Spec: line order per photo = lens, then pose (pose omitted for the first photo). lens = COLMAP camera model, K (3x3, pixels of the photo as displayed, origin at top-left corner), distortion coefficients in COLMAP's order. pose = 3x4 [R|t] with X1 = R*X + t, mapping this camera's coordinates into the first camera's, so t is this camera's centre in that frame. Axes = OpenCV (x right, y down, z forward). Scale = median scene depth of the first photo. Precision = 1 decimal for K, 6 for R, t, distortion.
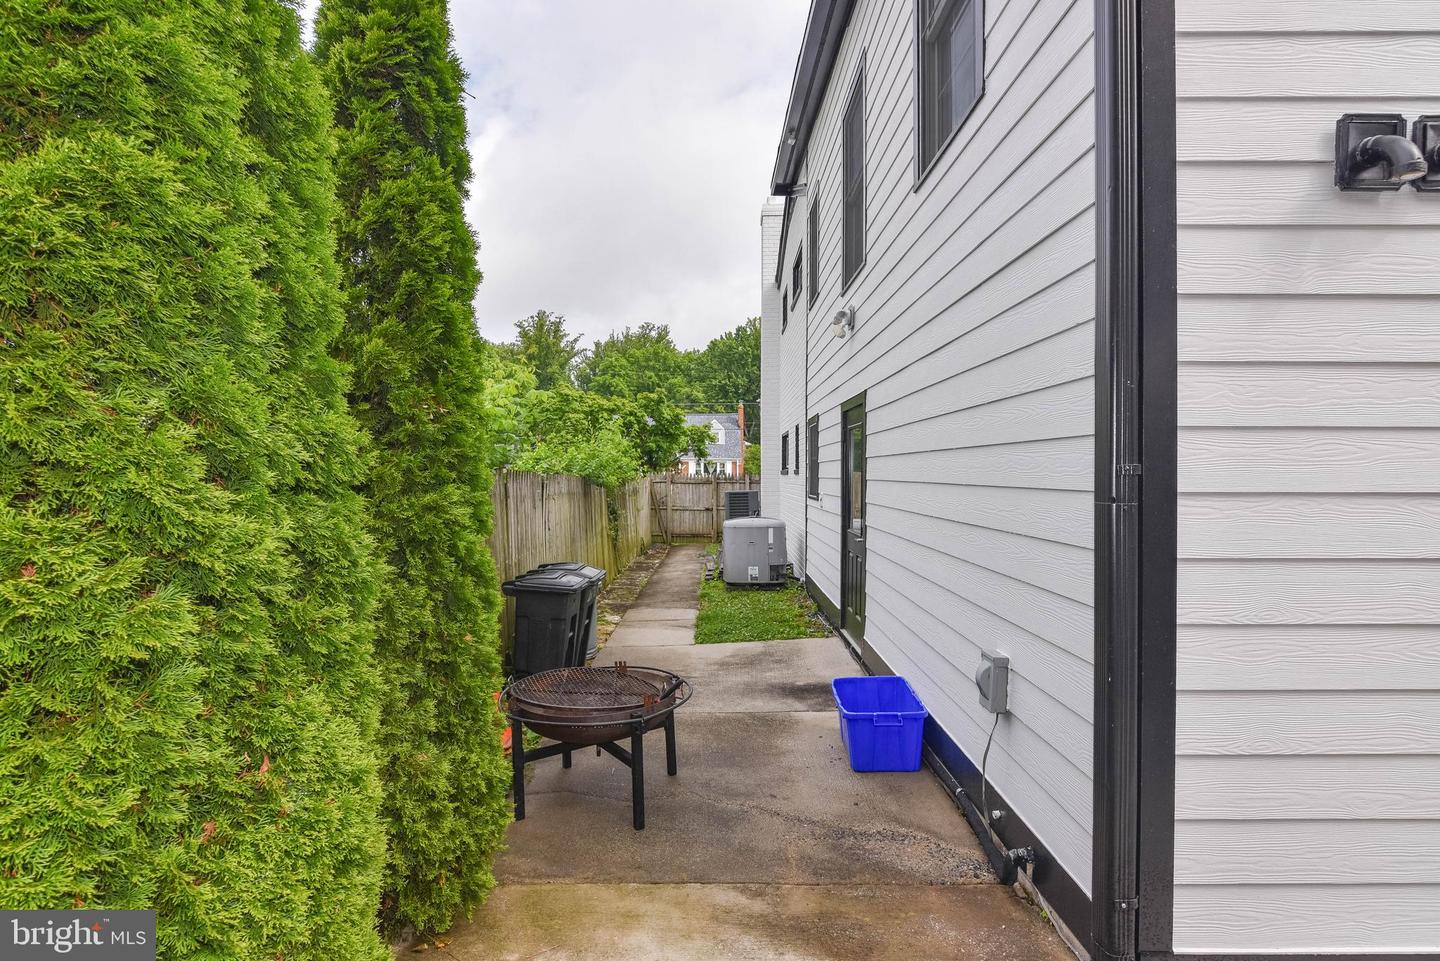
lens RADIAL K [[727.9, 0, 720.0], [0, 727.9, 480.5], [0, 0, 1]] dist [-0.000298, 0.000026]
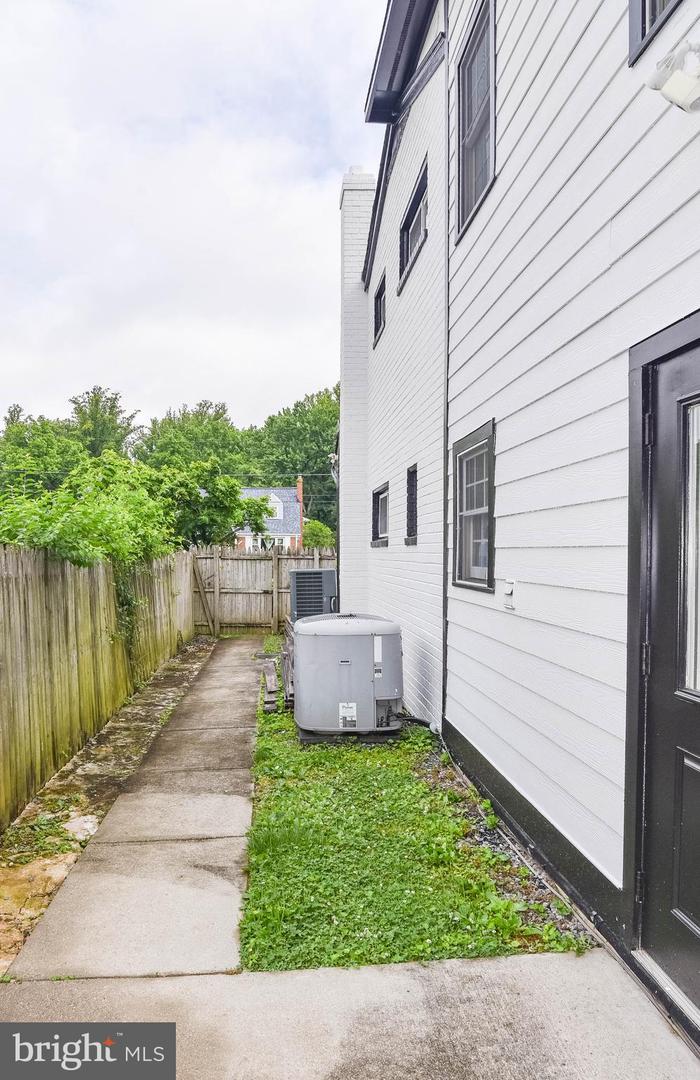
lens RADIAL K [[611.7, 0, 350.0], [0, 611.7, 554.4], [0, 0, 1]] dist [-0.000340, 0.000150]
pose [[0.992553, 0.000738, 0.121813, -0.004713], [-0.000178, 0.999989, -0.004613, 0.000818], [-0.121816, 0.004557, 0.992542, 0.202155]]
